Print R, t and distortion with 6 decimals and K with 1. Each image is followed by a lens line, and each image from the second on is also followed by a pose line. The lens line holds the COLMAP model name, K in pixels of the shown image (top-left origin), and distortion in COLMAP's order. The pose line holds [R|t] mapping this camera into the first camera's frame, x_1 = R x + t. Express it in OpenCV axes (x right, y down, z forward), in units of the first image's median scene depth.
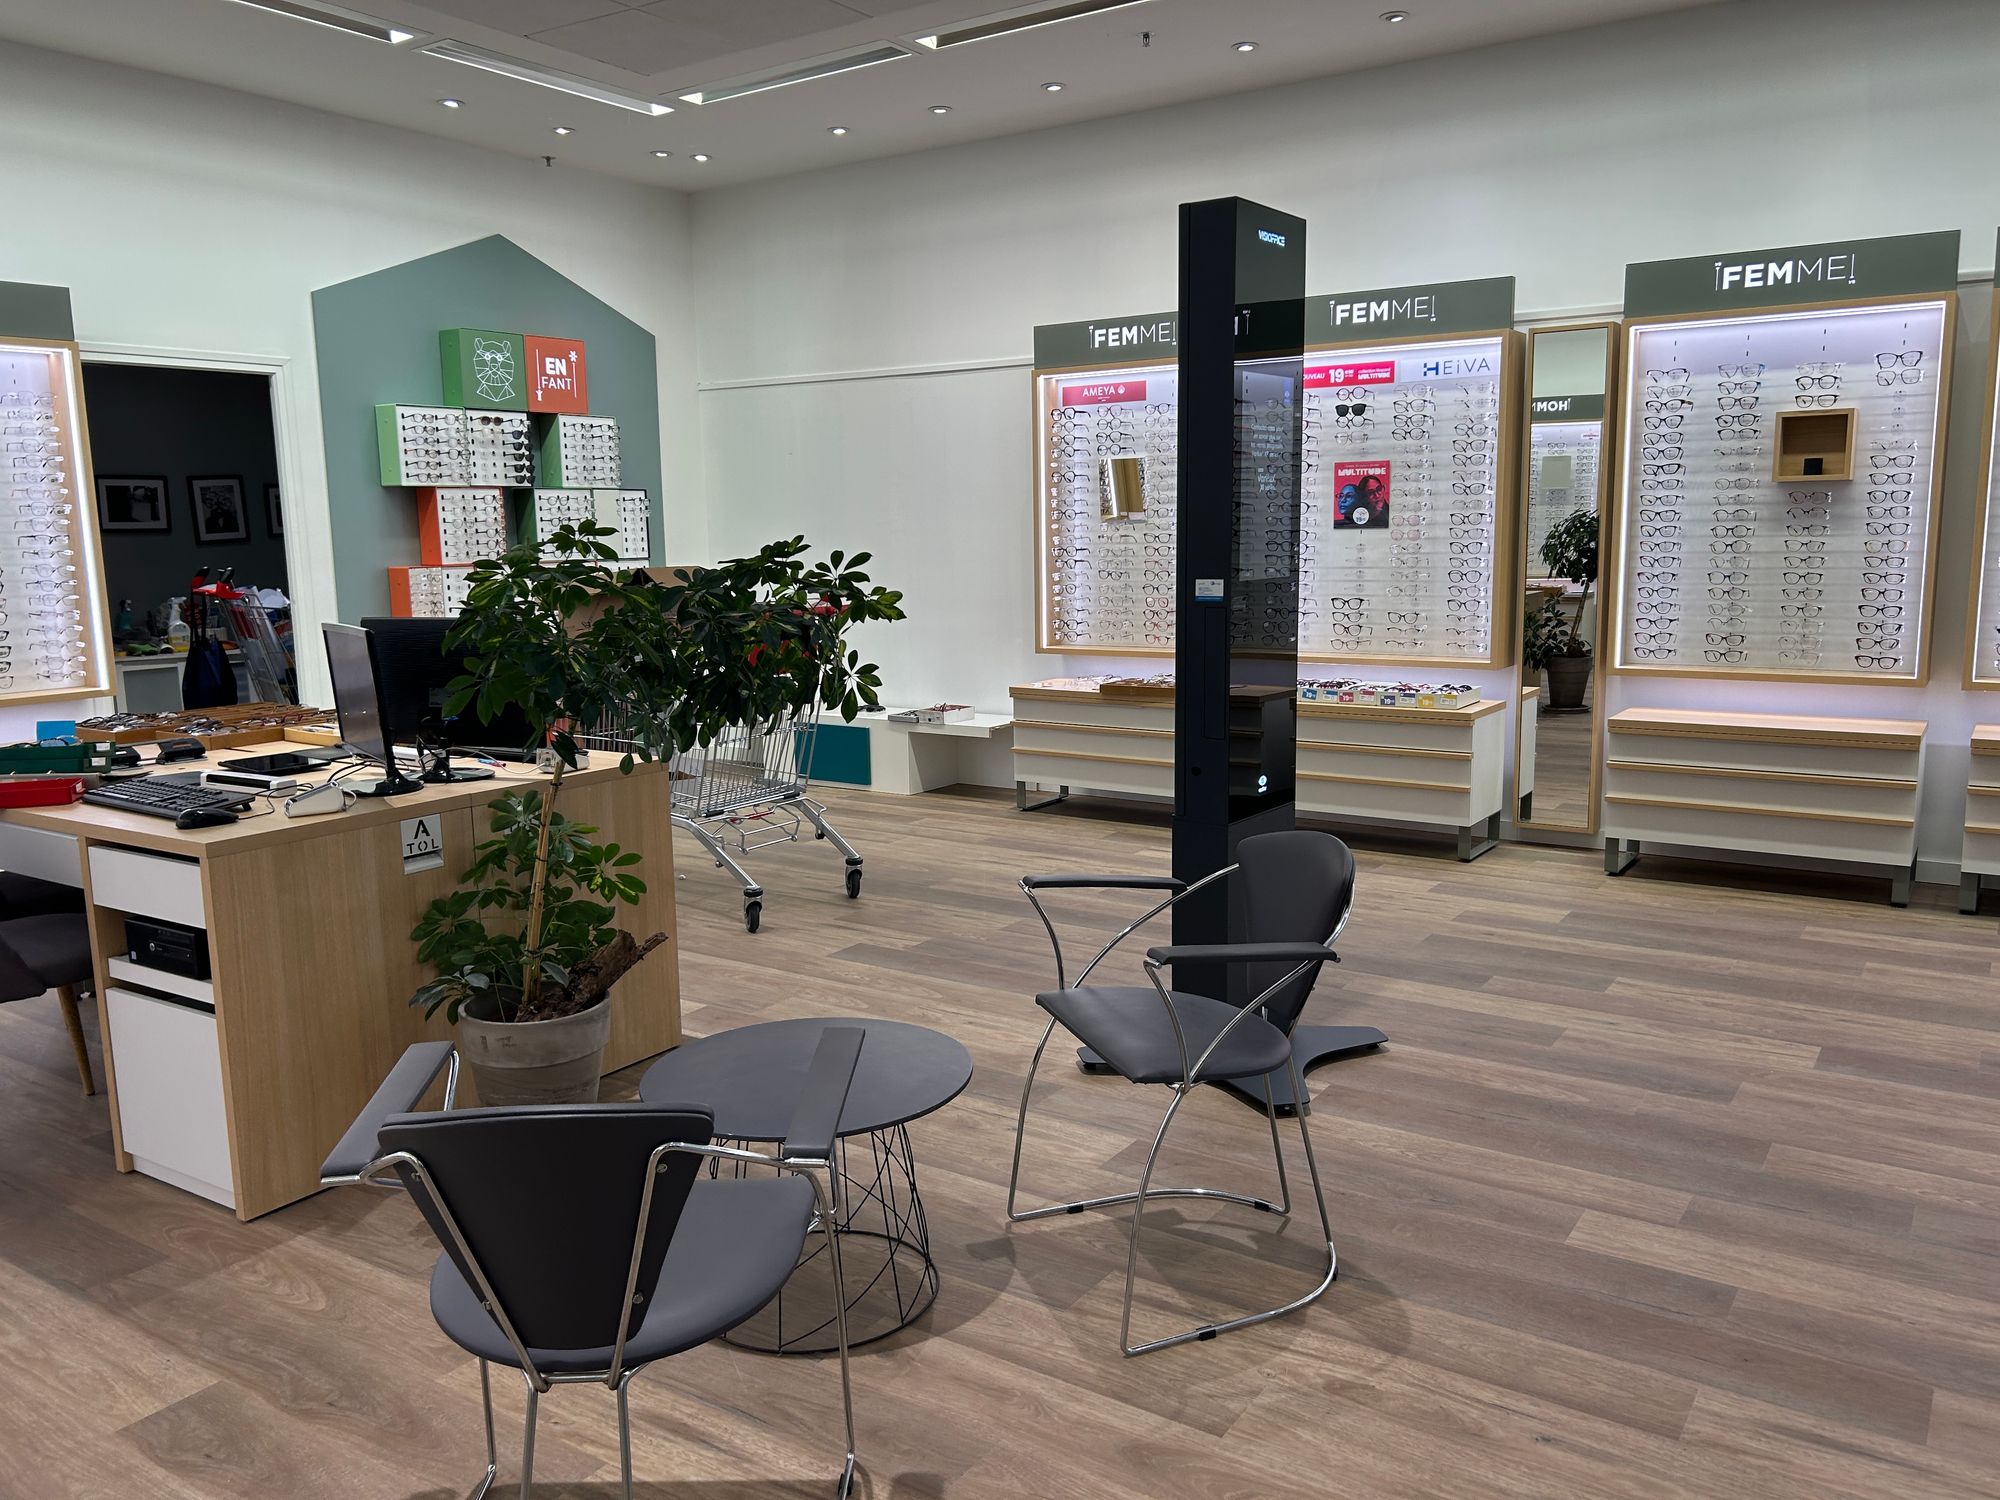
lens RADIAL K [[1524.5, 0, 1010.7], [0, 1524.5, 754.6], [0, 0, 1]] dist [0.030927, -0.013147]
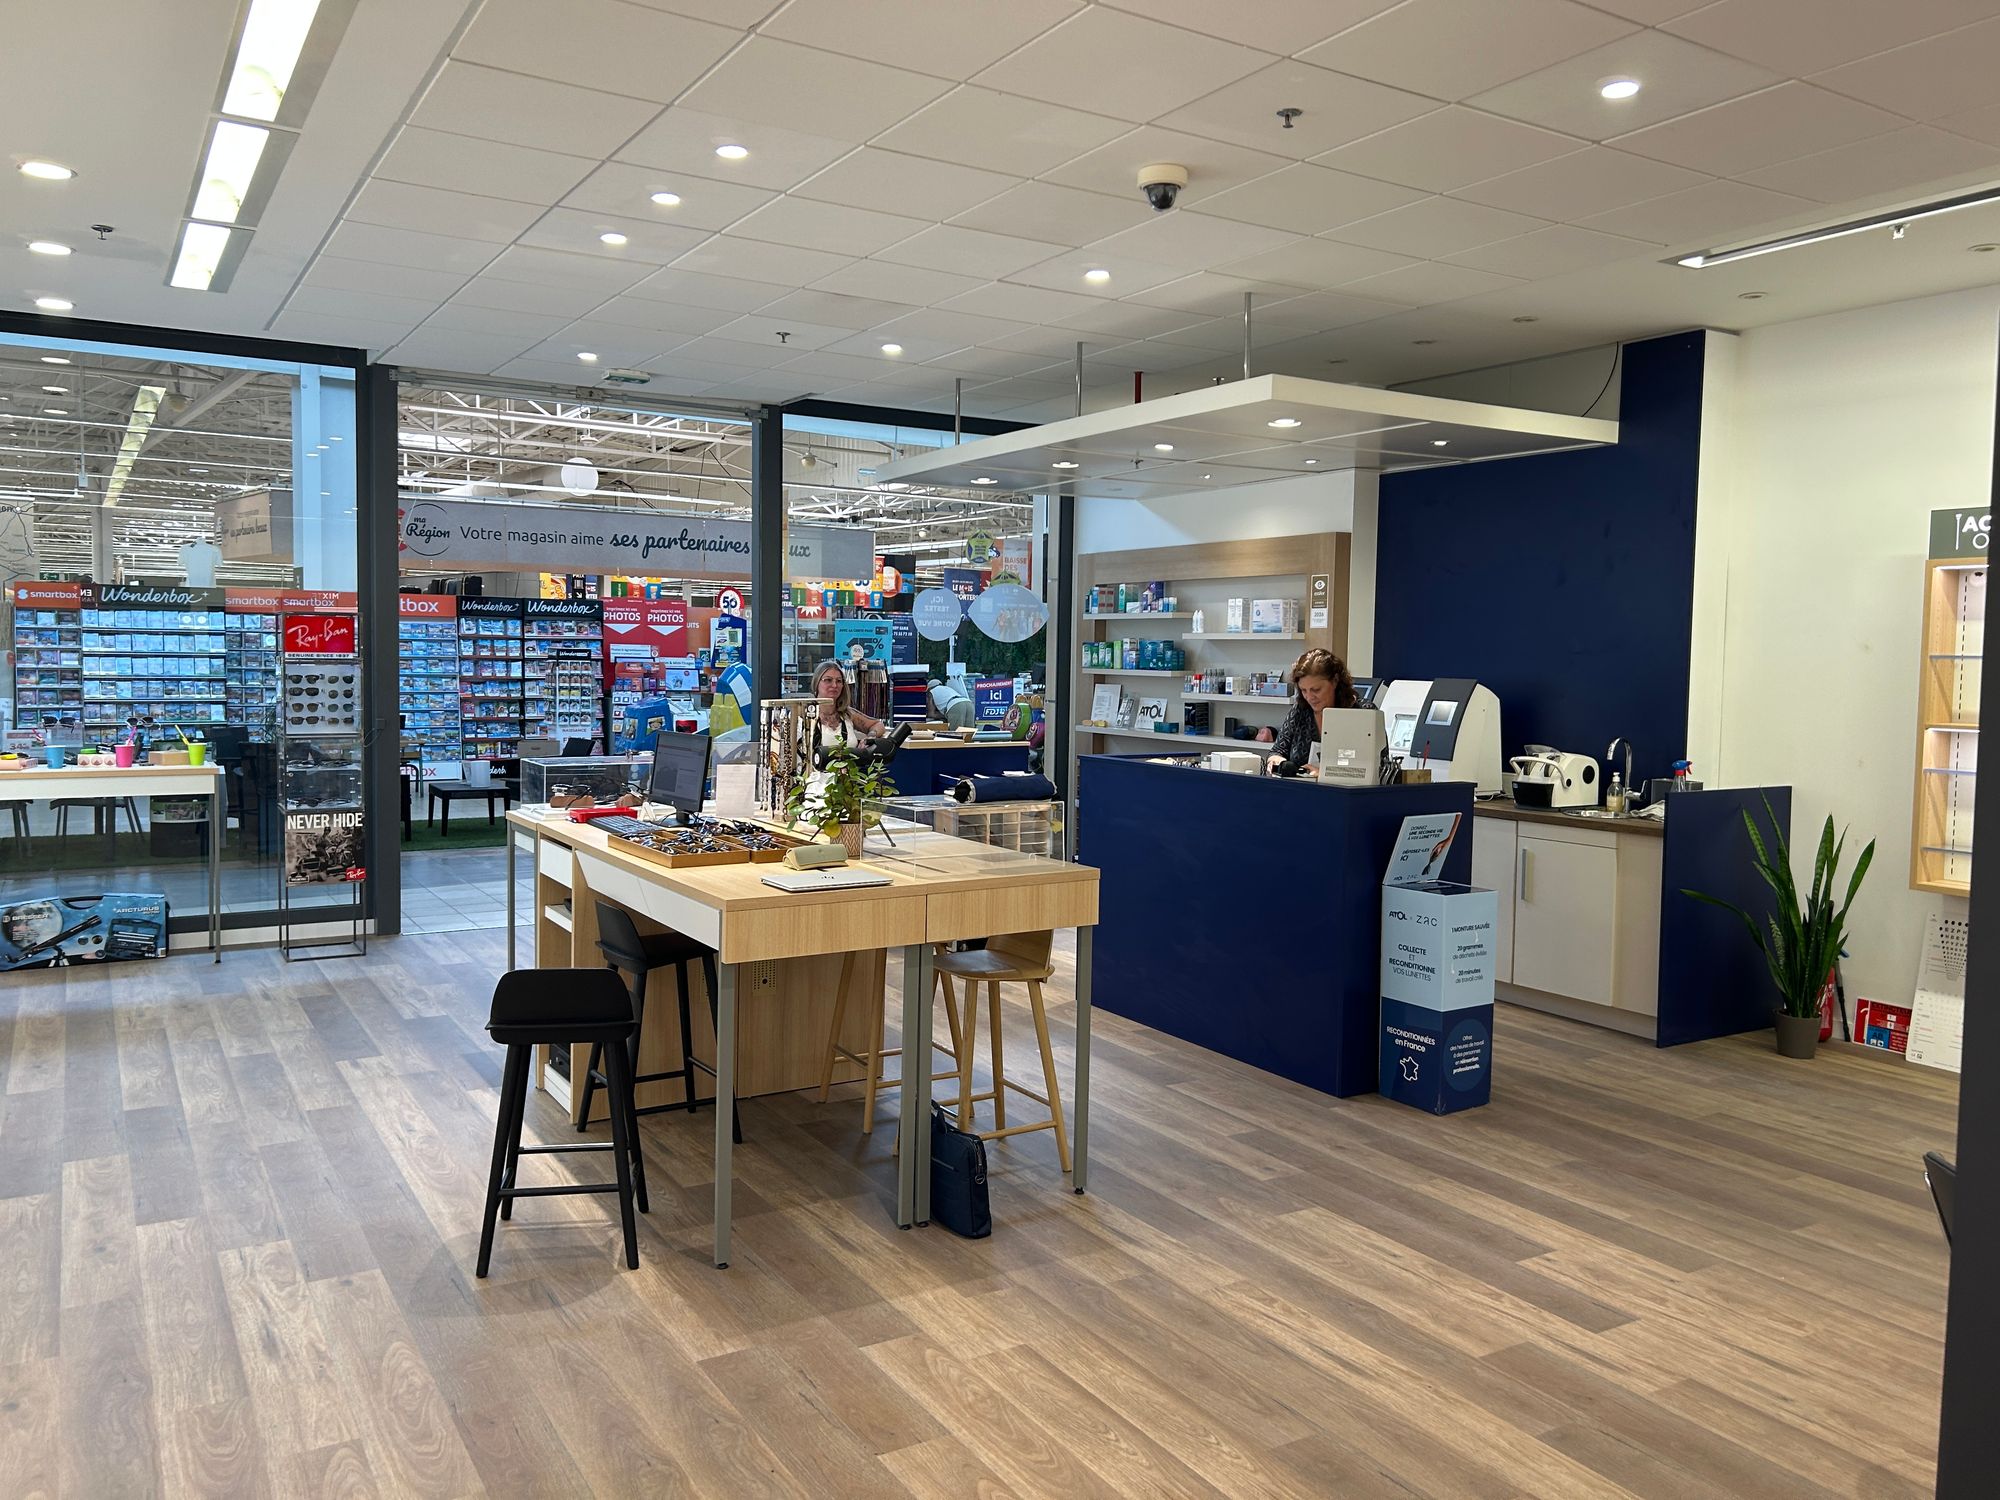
lens RADIAL K [[1524.5, 0, 1001.6], [0, 1524.5, 759.7], [0, 0, 1]] dist [0.030927, -0.013147]
pose [[-0.908082, -0.028279, 0.417837, 0.138273], [0.066051, 0.975560, 0.209573, -0.171355], [-0.413552, 0.217908, -0.884020, 0.806922]]
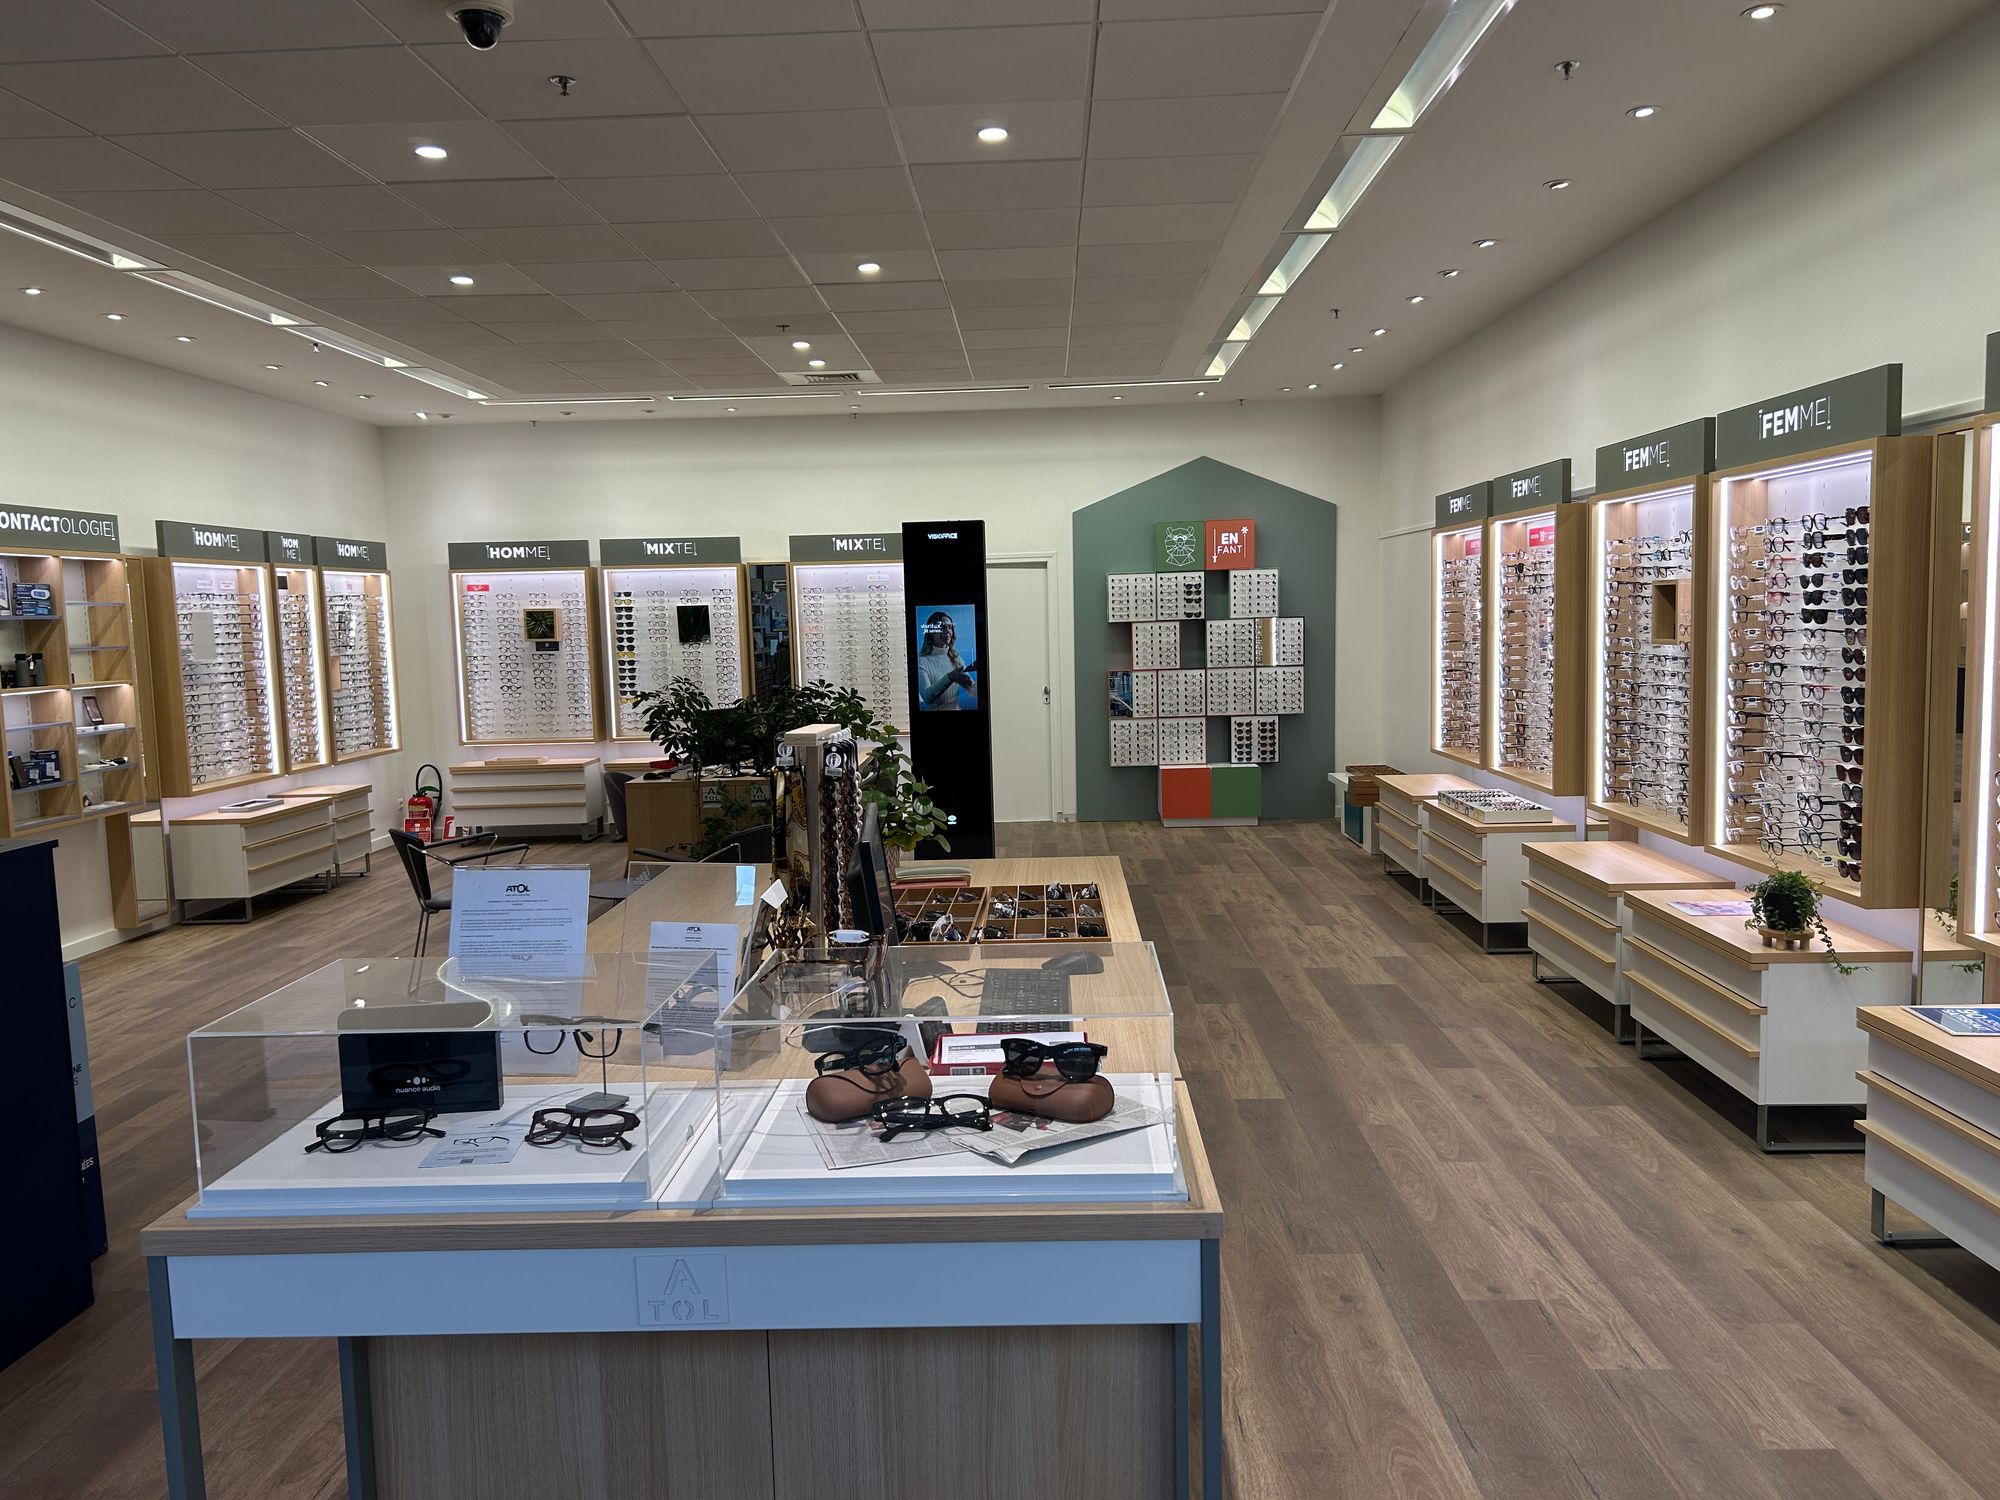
lens RADIAL K [[1507.7, 0, 1006.5], [0, 1507.7, 757.9], [0, 0, 1]] dist [0.034452, -0.025973]
pose [[0.535088, 0.082583, -0.840750, 0.899258], [-0.112472, 0.993315, 0.025987, -0.057389], [0.837276, 0.080656, 0.540799, 0.036029]]
